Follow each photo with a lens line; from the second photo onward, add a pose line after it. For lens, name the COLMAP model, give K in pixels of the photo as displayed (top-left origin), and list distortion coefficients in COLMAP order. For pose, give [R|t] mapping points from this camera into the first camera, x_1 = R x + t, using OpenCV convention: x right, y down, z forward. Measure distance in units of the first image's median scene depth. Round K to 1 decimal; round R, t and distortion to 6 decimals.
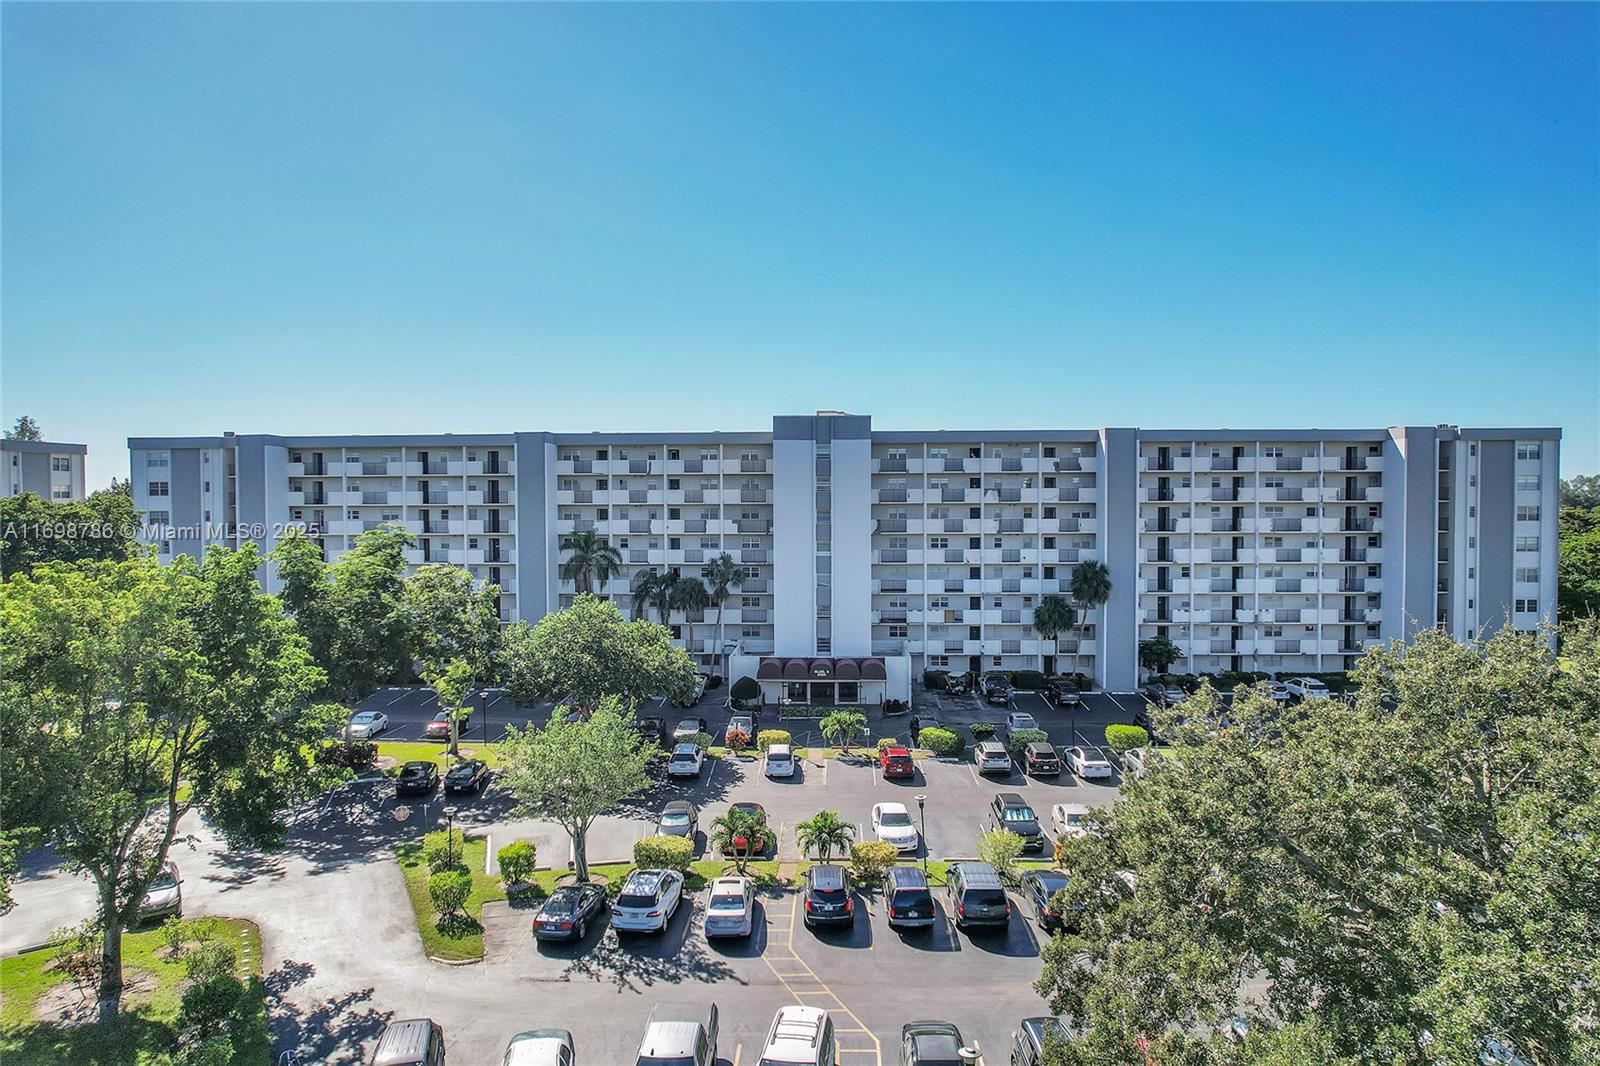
lens RADIAL K [[1012.6, 0, 794.4], [0, 1012.6, 526.4], [0, 0, 1]] dist [-0.023677, 0.010451]
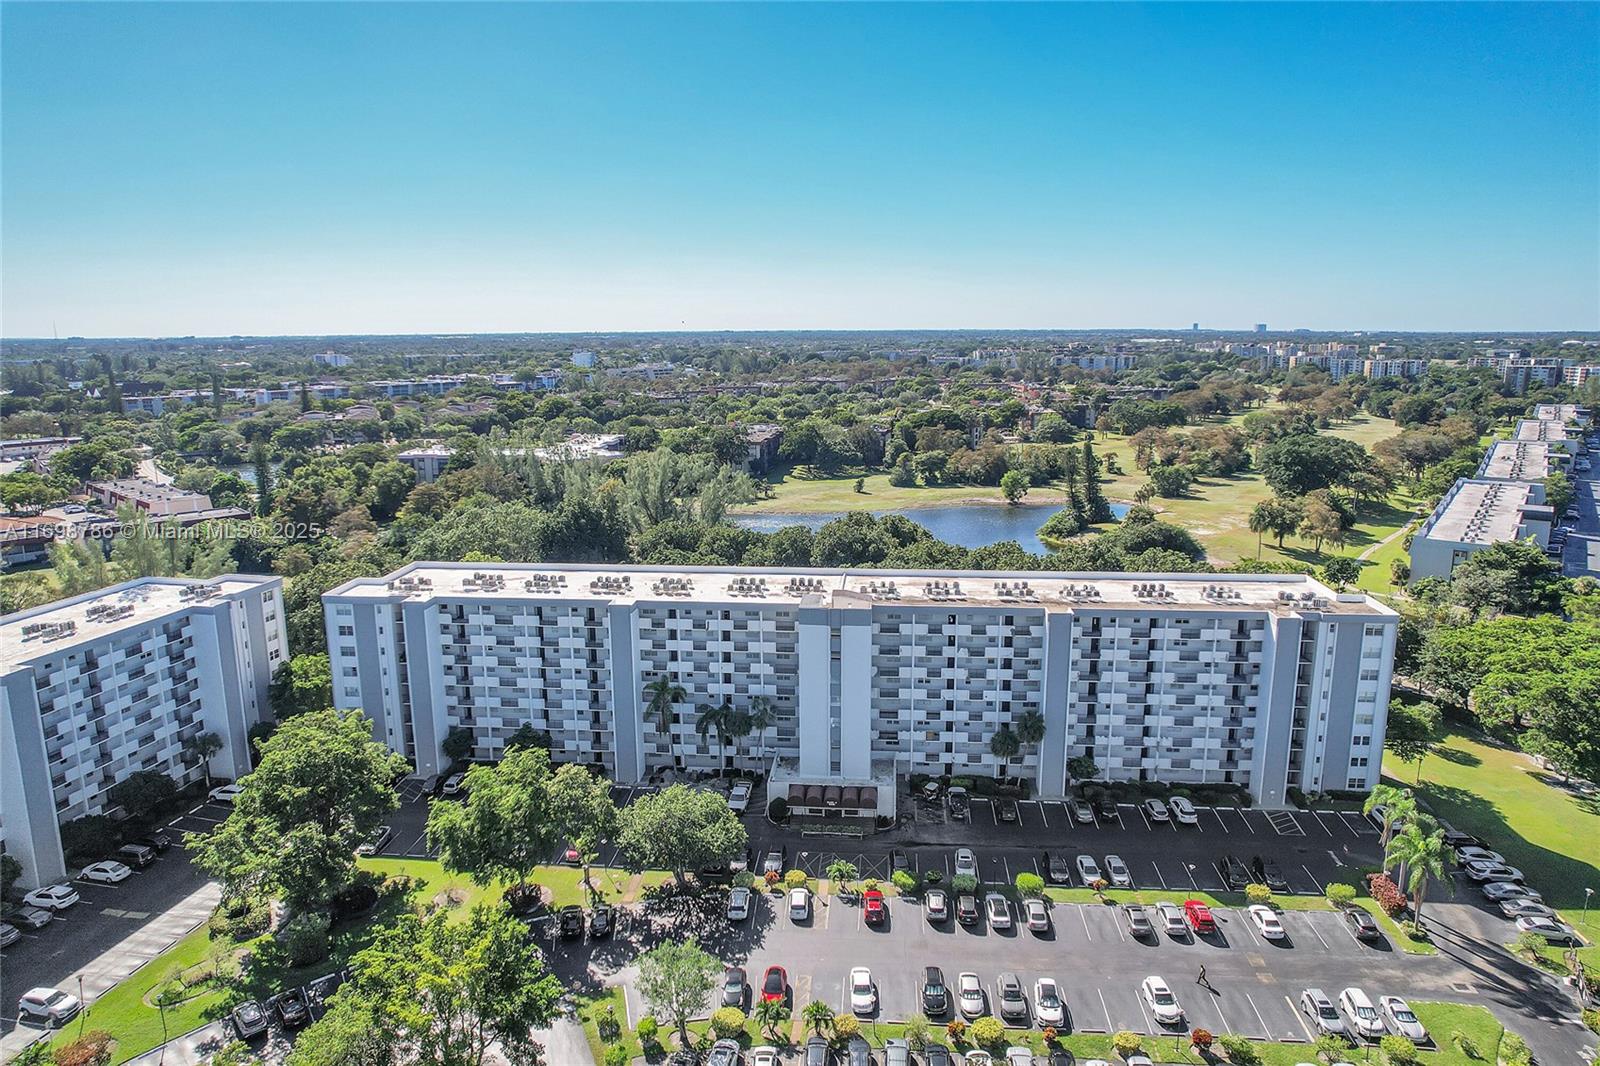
lens RADIAL K [[1012.6, 0, 795.9], [0, 1012.6, 540.7], [0, 0, 1]] dist [-0.023677, 0.010451]
pose [[0.999058, 0.007726, -0.042694, 0.030135], [-0.000035, 0.984161, 0.177279, -0.412742], [0.043387, -0.177111, 0.983234, -0.296490]]
